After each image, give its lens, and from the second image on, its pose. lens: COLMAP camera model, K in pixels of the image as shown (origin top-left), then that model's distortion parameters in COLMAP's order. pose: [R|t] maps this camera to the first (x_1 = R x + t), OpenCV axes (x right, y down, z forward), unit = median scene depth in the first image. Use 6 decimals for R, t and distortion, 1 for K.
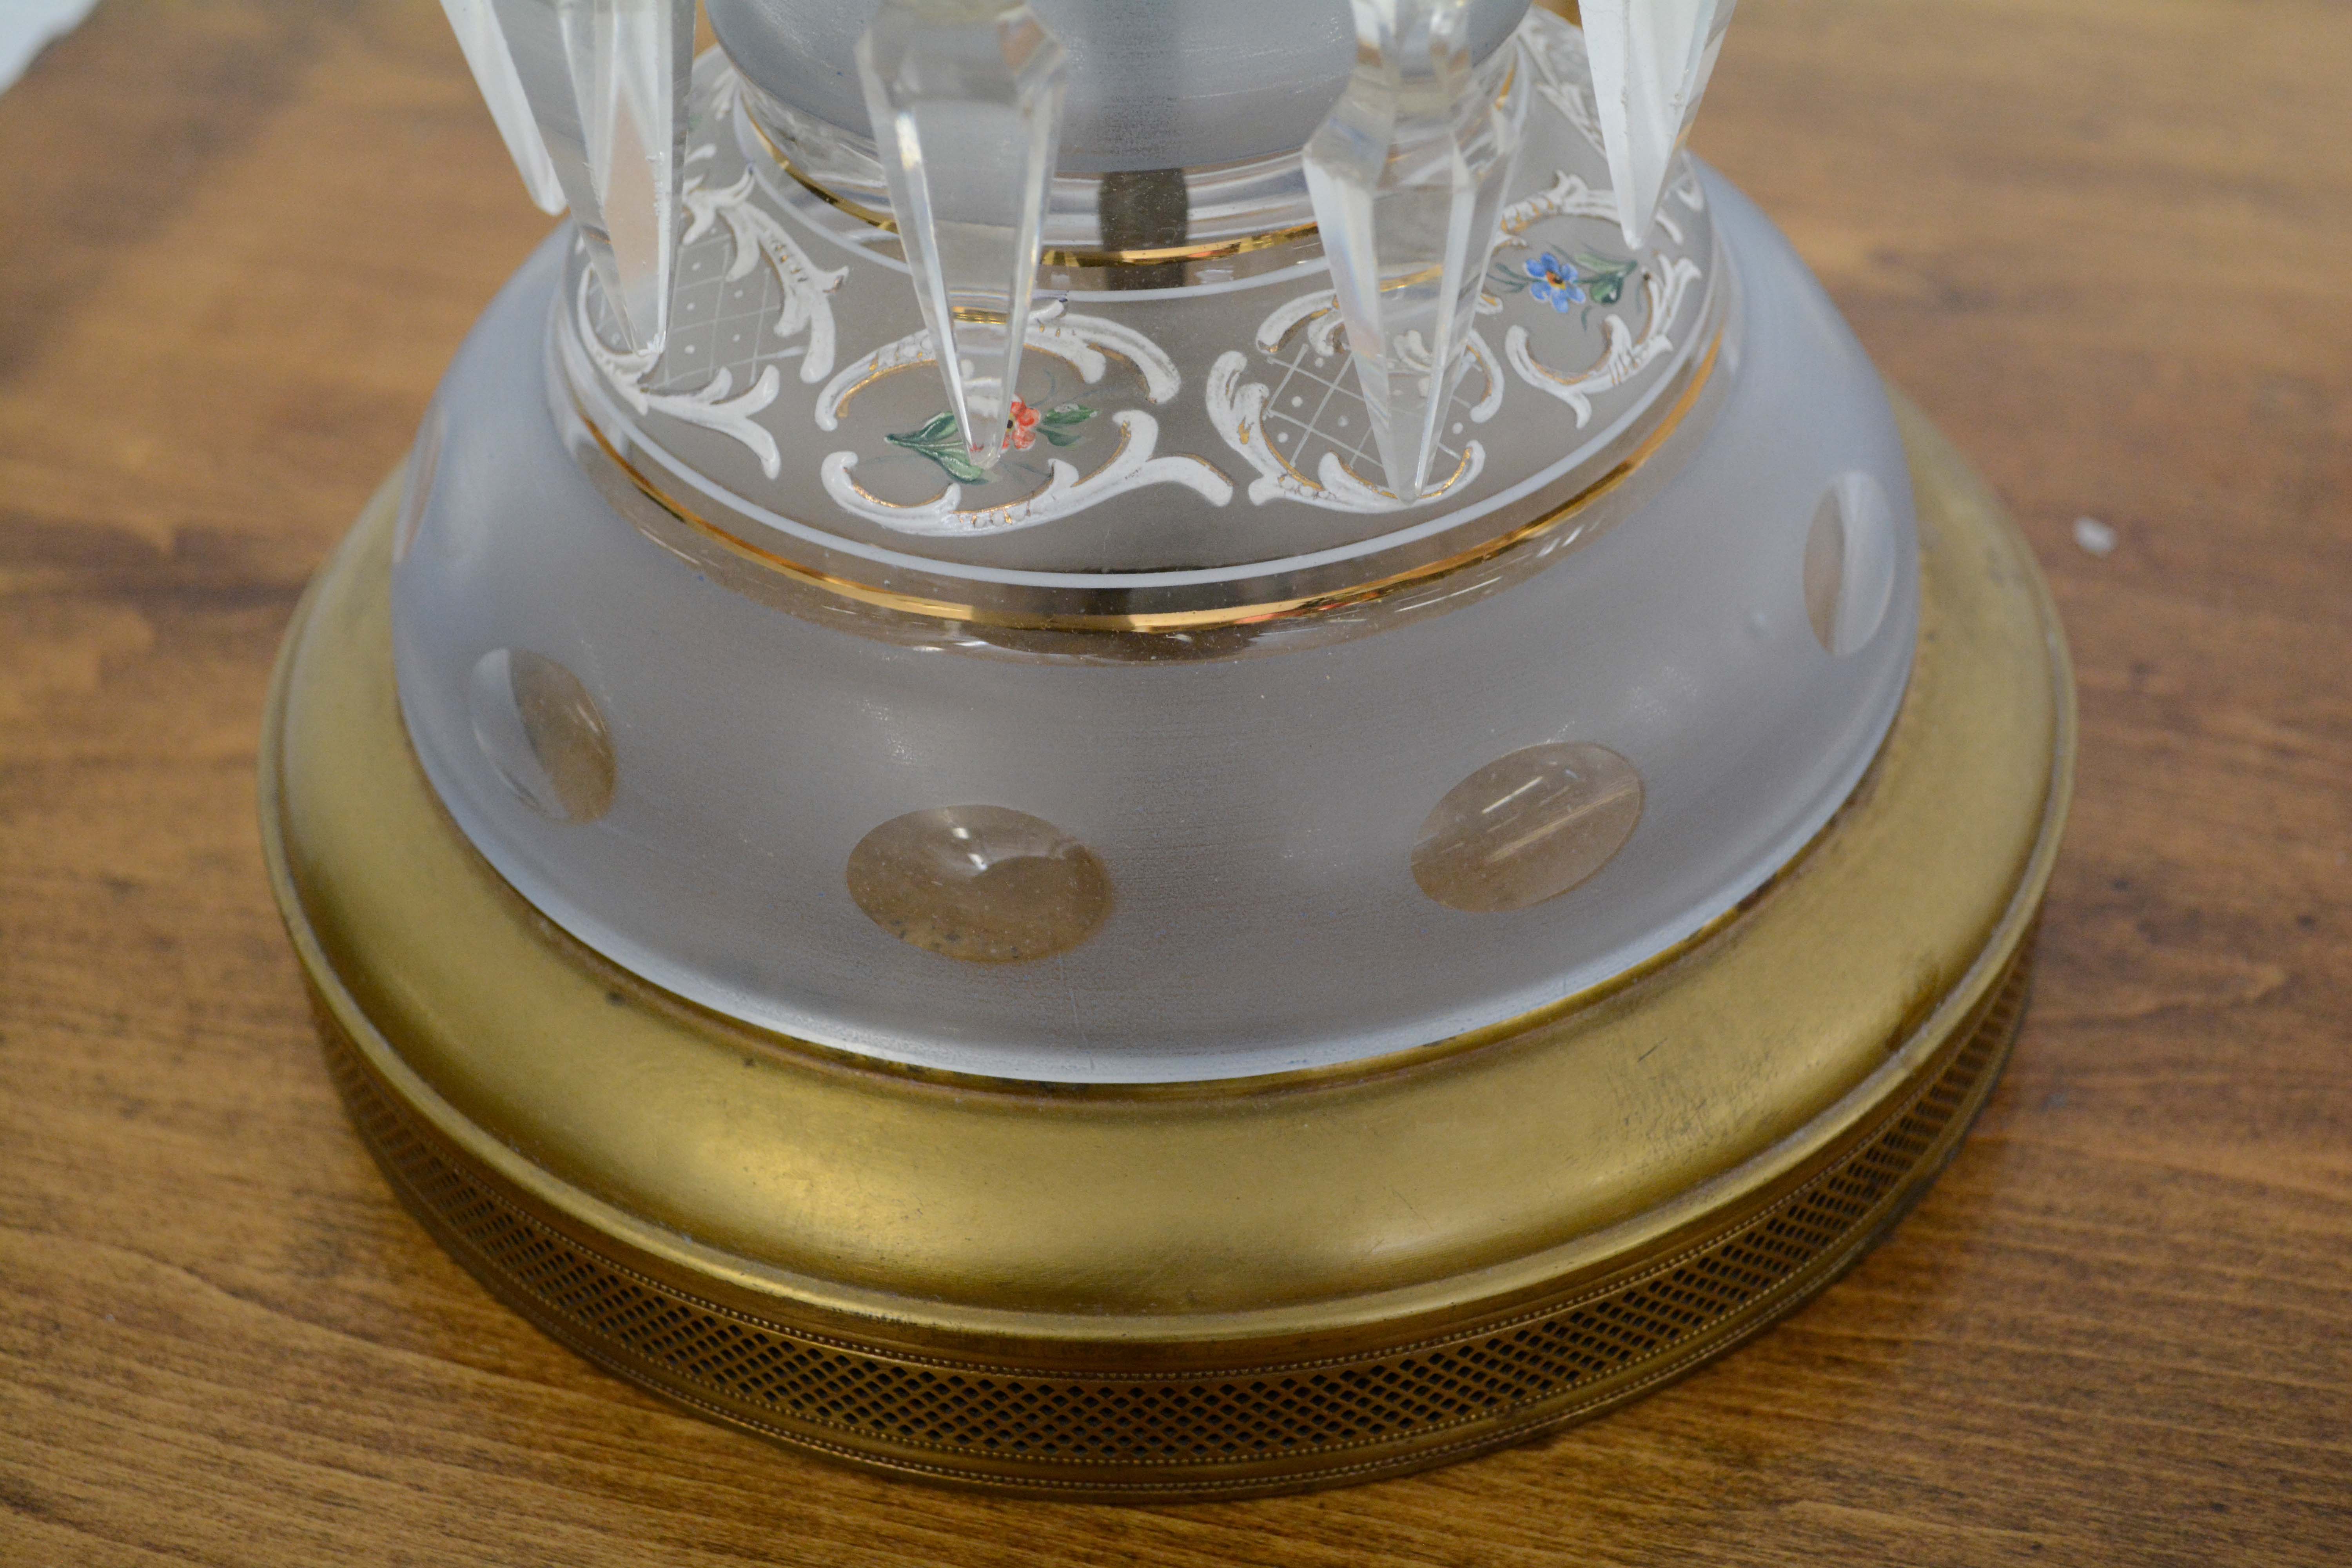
lens RADIAL K [[3470.6, 0, 1170.2], [0, 3470.6, 776.6], [0, 0, 1]] dist [-0.035187, 0.000000]
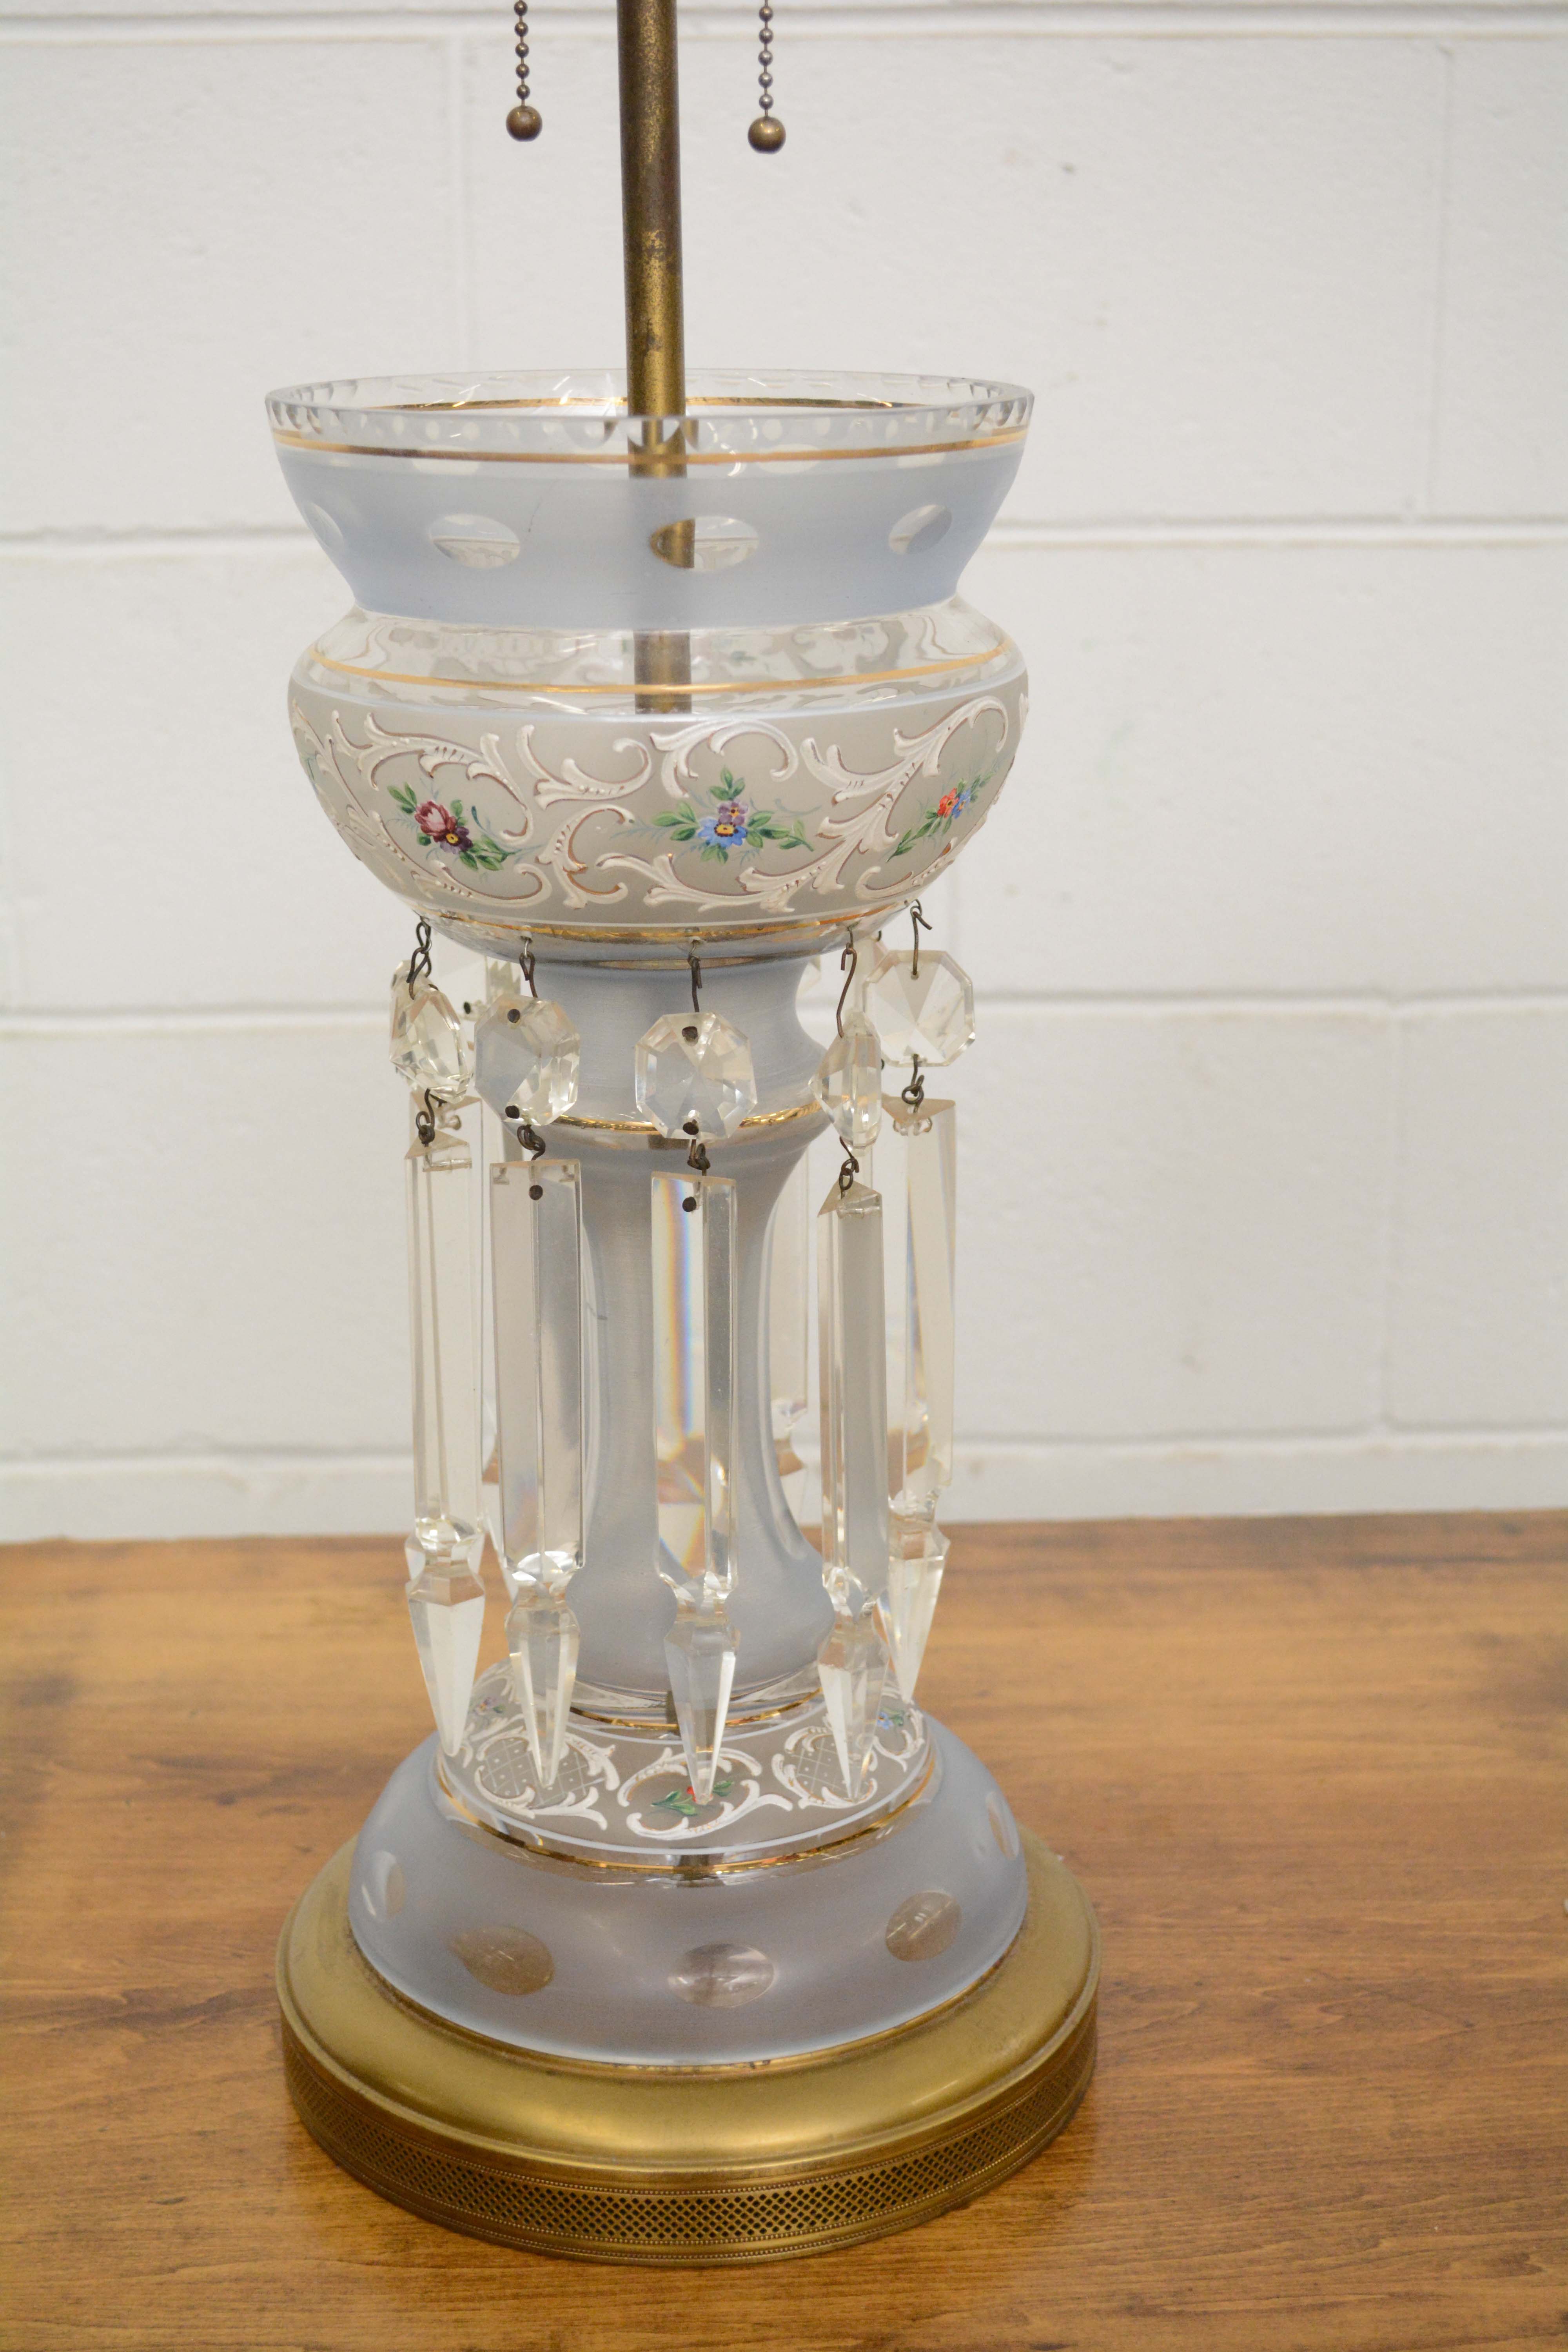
lens RADIAL K [[3441.3, 0, 778.4], [0, 3441.3, 1176.2], [0, 0, 1]] dist [-0.037138, 0.000000]
pose [[0.947437, -0.068855, 0.312446, -0.697383], [0.189714, 0.907266, -0.375336, 0.413246], [-0.257627, 0.414883, 0.872640, -1.291364]]
